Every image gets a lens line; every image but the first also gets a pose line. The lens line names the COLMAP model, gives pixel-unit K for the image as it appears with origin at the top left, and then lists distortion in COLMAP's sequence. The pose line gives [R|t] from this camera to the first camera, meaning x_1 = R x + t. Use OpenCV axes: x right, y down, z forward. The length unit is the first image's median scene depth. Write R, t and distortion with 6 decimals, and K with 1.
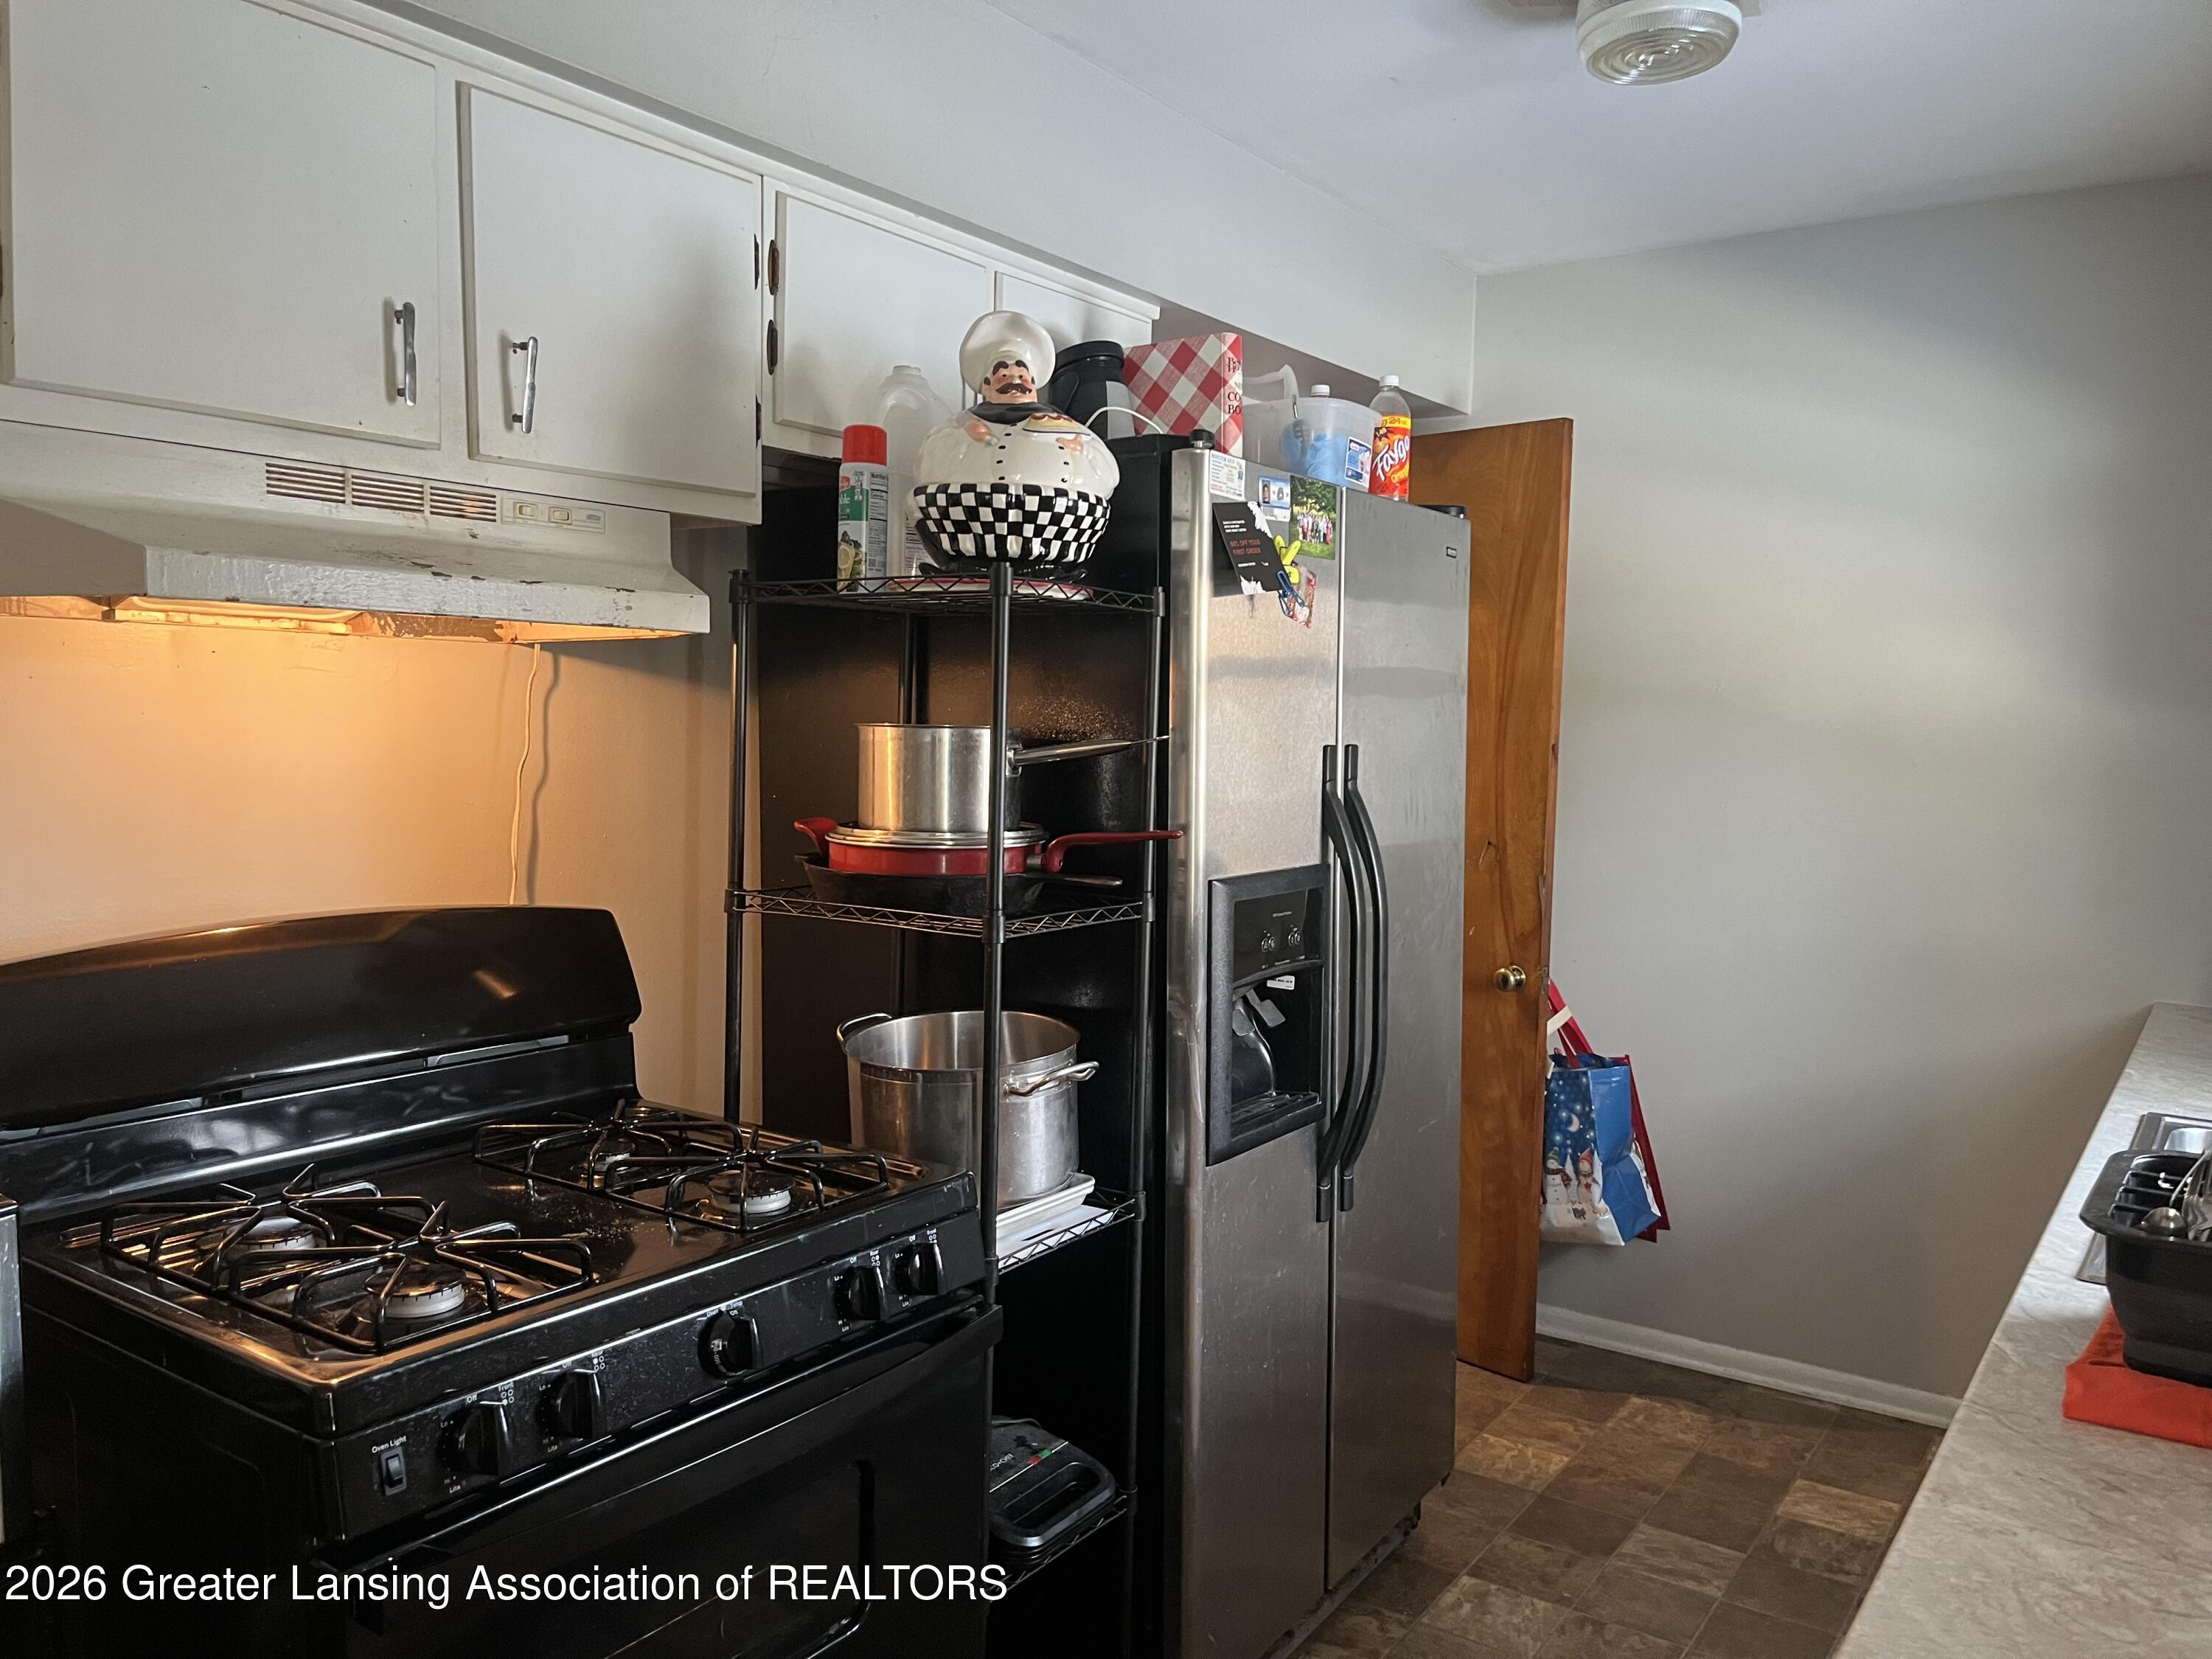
lens RADIAL K [[1675.5, 0, 1106.0], [0, 1675.5, 829.5], [0, 0, 1]] dist [0.148446, -0.262784]
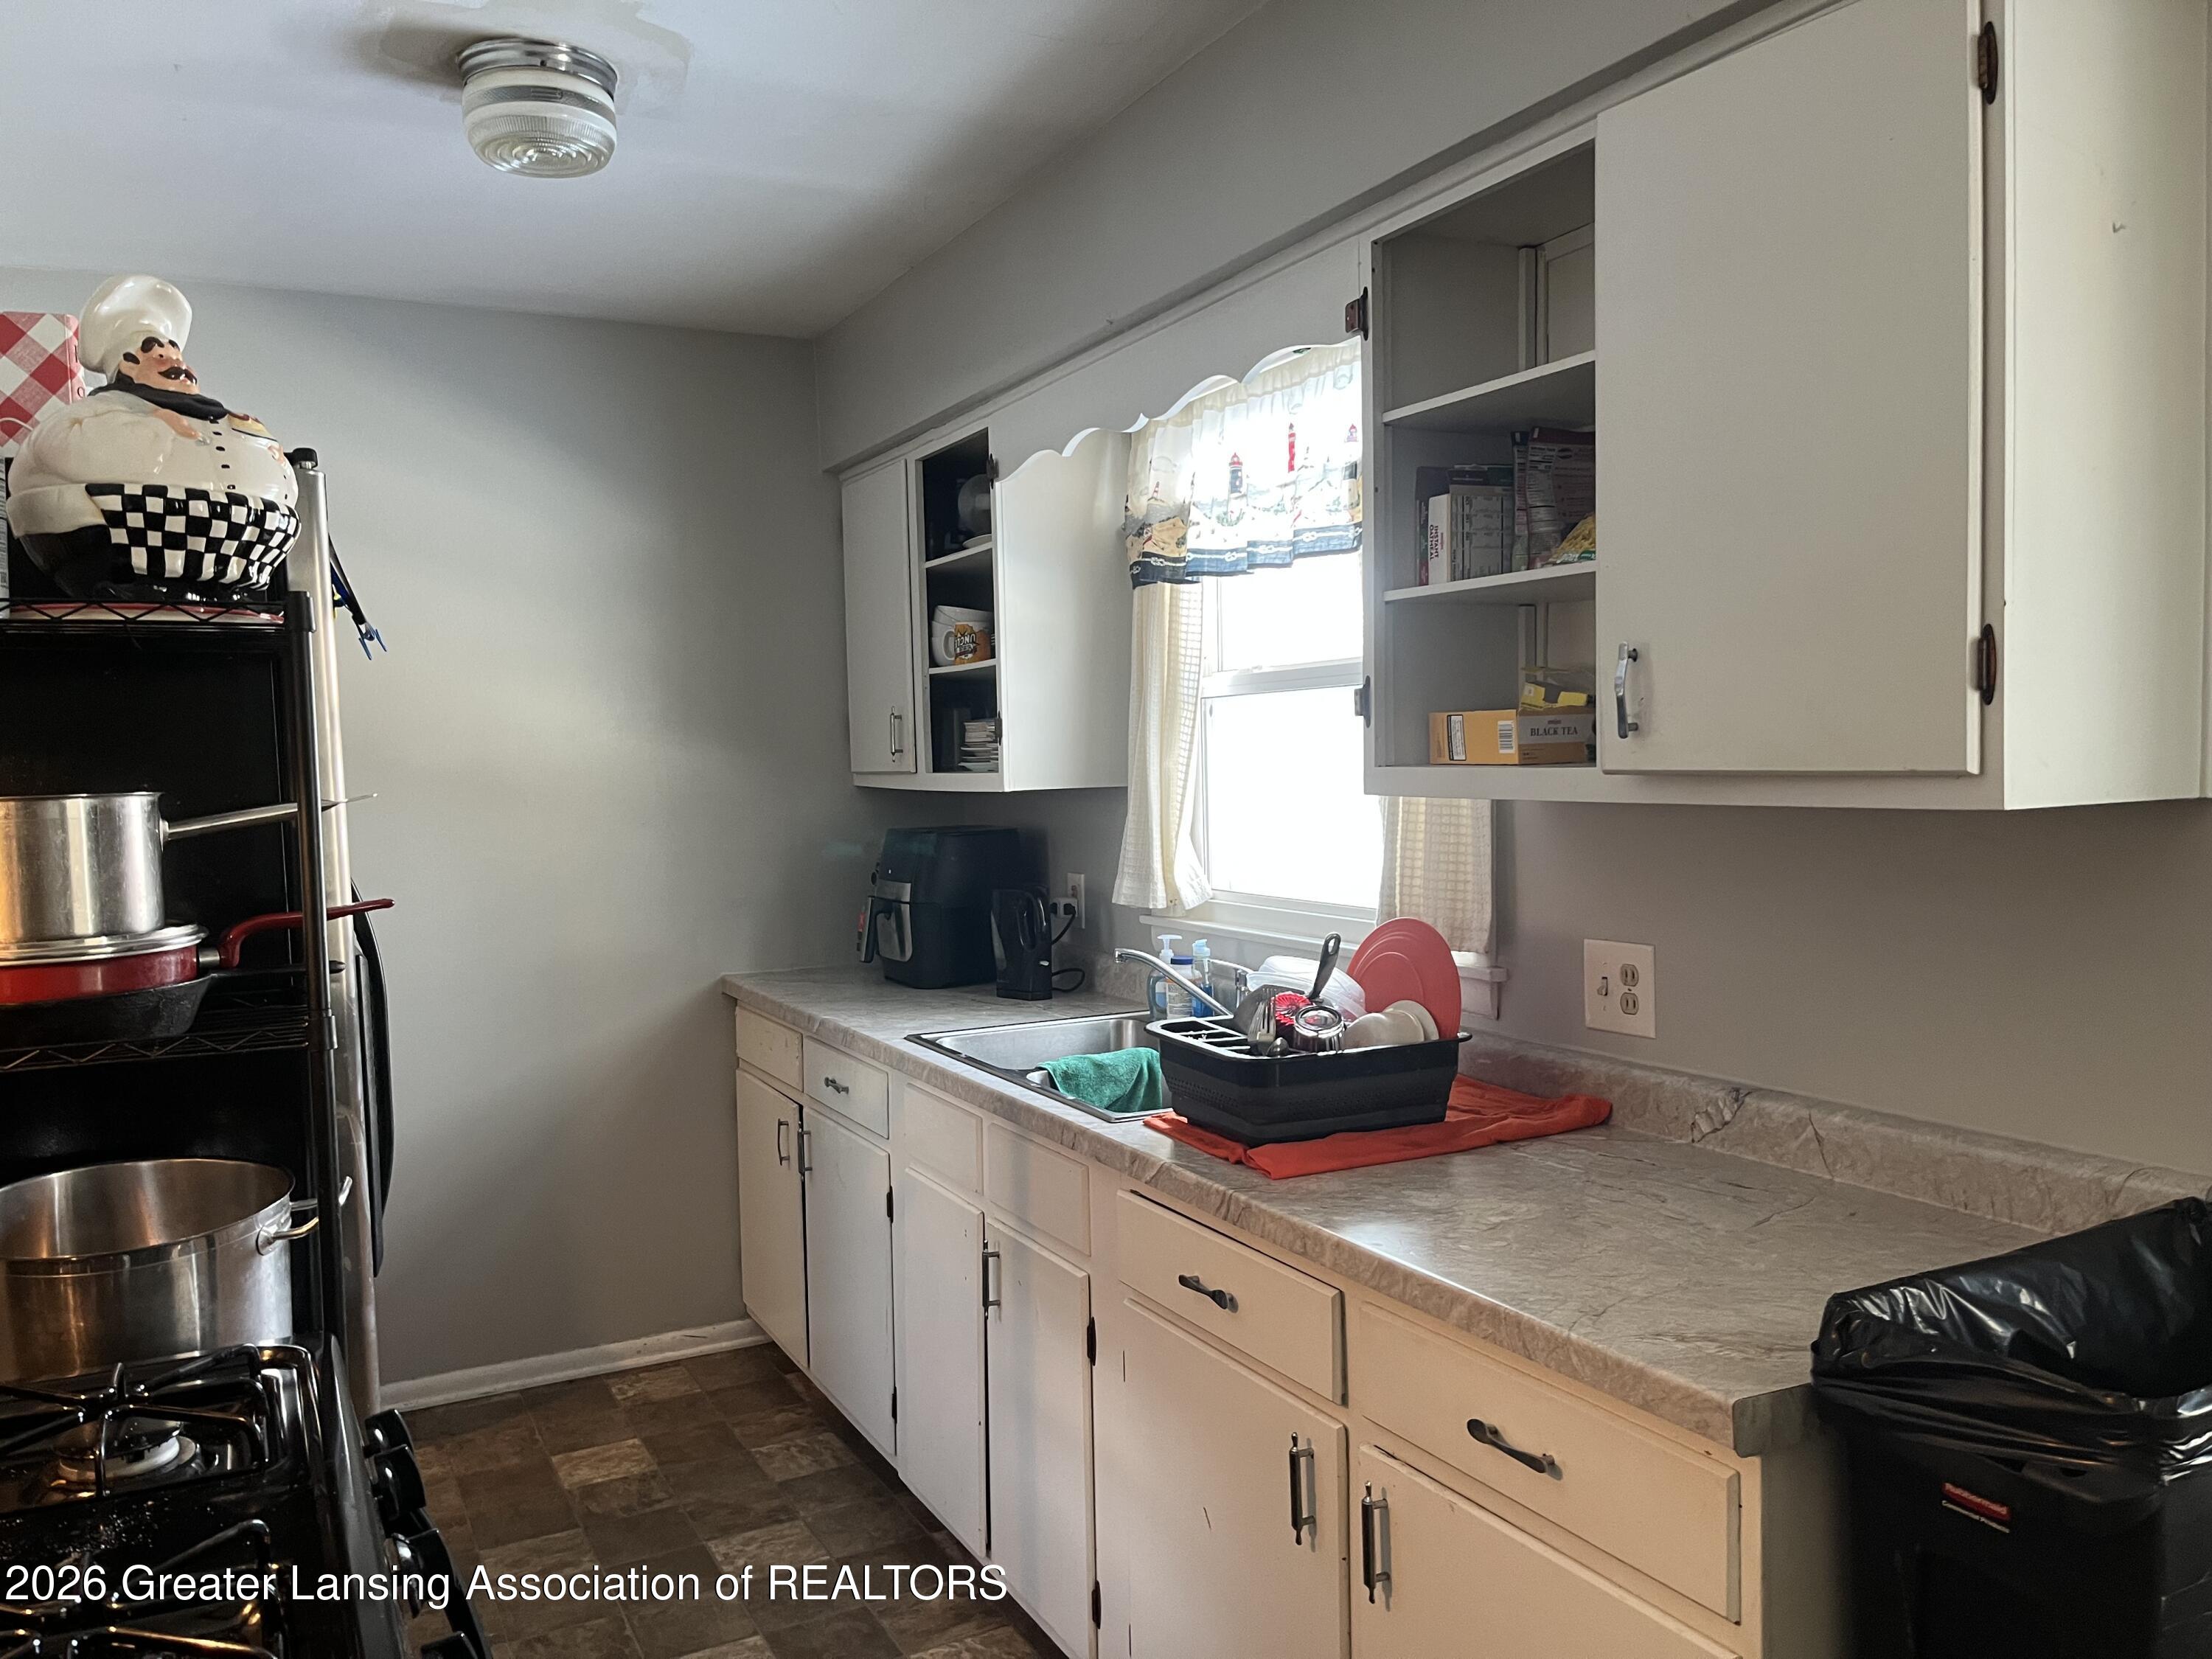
lens RADIAL K [[1675.5, 0, 1106.0], [0, 1675.5, 829.5], [0, 0, 1]] dist [0.148446, -0.262784]
pose [[0.441065, -0.064280, 0.895170, -0.577852], [0.089951, 0.995576, 0.027170, -0.026106], [-0.892956, 0.068537, 0.444895, 0.247928]]
